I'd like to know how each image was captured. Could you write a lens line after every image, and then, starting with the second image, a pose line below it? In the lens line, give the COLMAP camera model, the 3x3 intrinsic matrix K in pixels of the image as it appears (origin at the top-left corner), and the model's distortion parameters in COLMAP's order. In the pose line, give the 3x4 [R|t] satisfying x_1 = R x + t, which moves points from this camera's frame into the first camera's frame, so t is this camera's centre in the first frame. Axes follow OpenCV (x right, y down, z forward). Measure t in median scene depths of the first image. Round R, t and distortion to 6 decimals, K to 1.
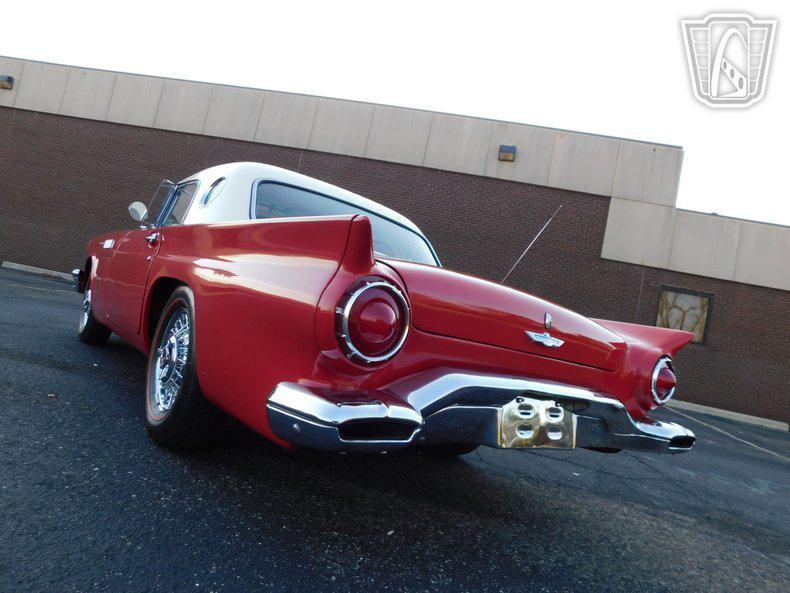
lens RADIAL K [[522.2, 0, 397.2], [0, 522.2, 296.5], [0, 0, 1]] dist [-0.072516, 0.058481]
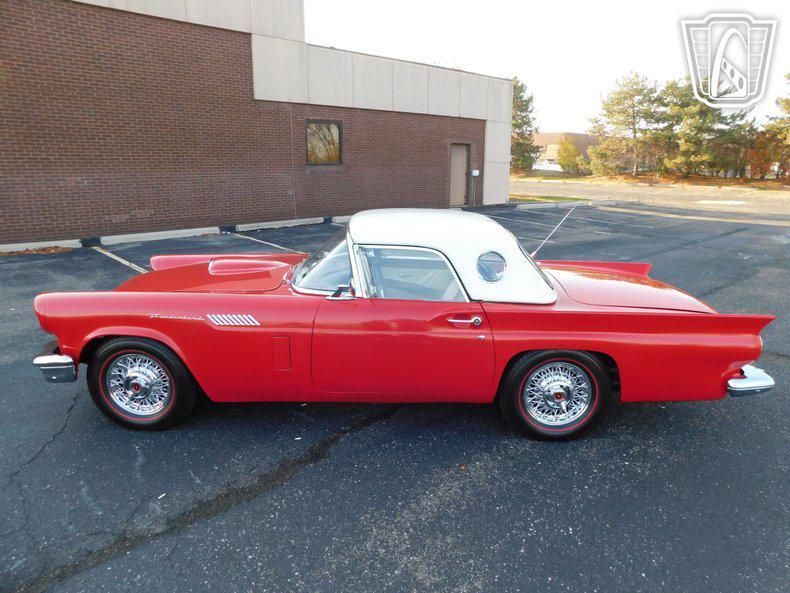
lens RADIAL K [[522.2, 0, 397.2], [0, 522.2, 296.5], [0, 0, 1]] dist [-0.072516, 0.058481]
pose [[0.629104, -0.375349, 0.680692, -1.644765], [0.076358, 0.901295, 0.426423, -0.819912], [-0.773562, -0.216288, 0.595669, 0.500271]]
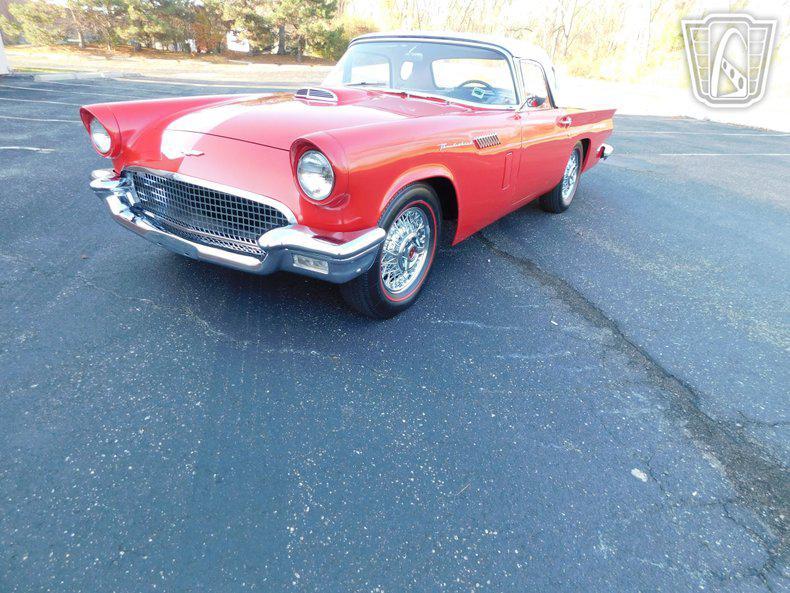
lens RADIAL K [[522.2, 0, 397.2], [0, 522.2, 296.5], [0, 0, 1]] dist [-0.072516, 0.058481]
pose [[-0.286346, -0.585803, 0.758183, -2.120149], [-0.166376, 0.809697, 0.562769, -0.547467], [-0.943570, 0.035003, -0.329317, 2.411554]]
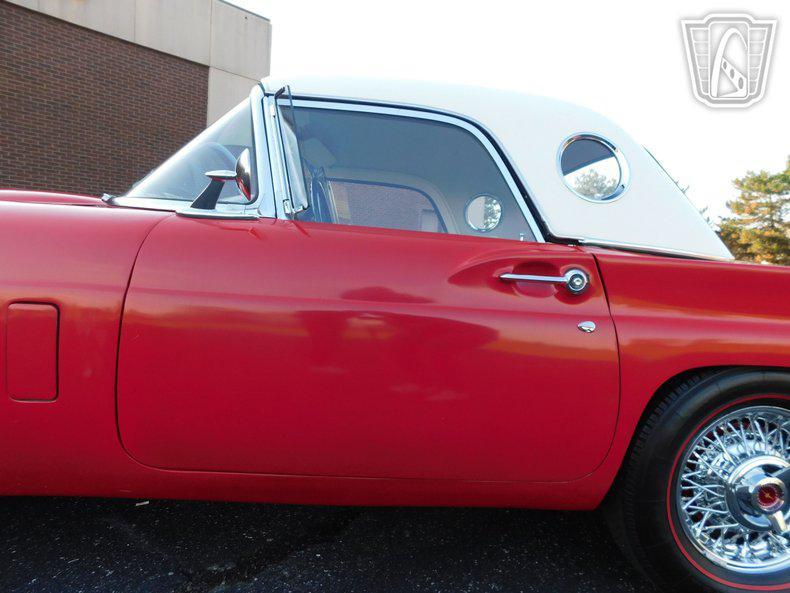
lens RADIAL K [[522.2, 0, 397.2], [0, 522.2, 296.5], [0, 0, 1]] dist [-0.072516, 0.058481]
pose [[0.586966, -0.226309, 0.777338, -1.079115], [0.014685, 0.962956, 0.269259, -0.259173], [-0.809478, -0.146631, 0.568546, 1.015919]]
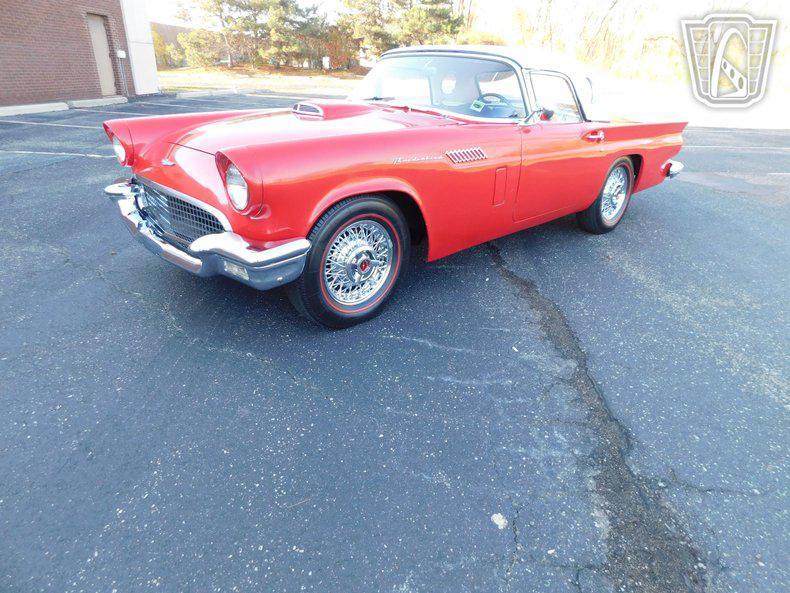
lens RADIAL K [[522.2, 0, 397.2], [0, 522.2, 296.5], [0, 0, 1]] dist [-0.072516, 0.058481]
pose [[-0.068032, -0.580862, 0.811154, -2.187820], [-0.100676, 0.812885, 0.573657, -0.602379], [-0.992590, -0.042637, -0.113782, 2.015515]]
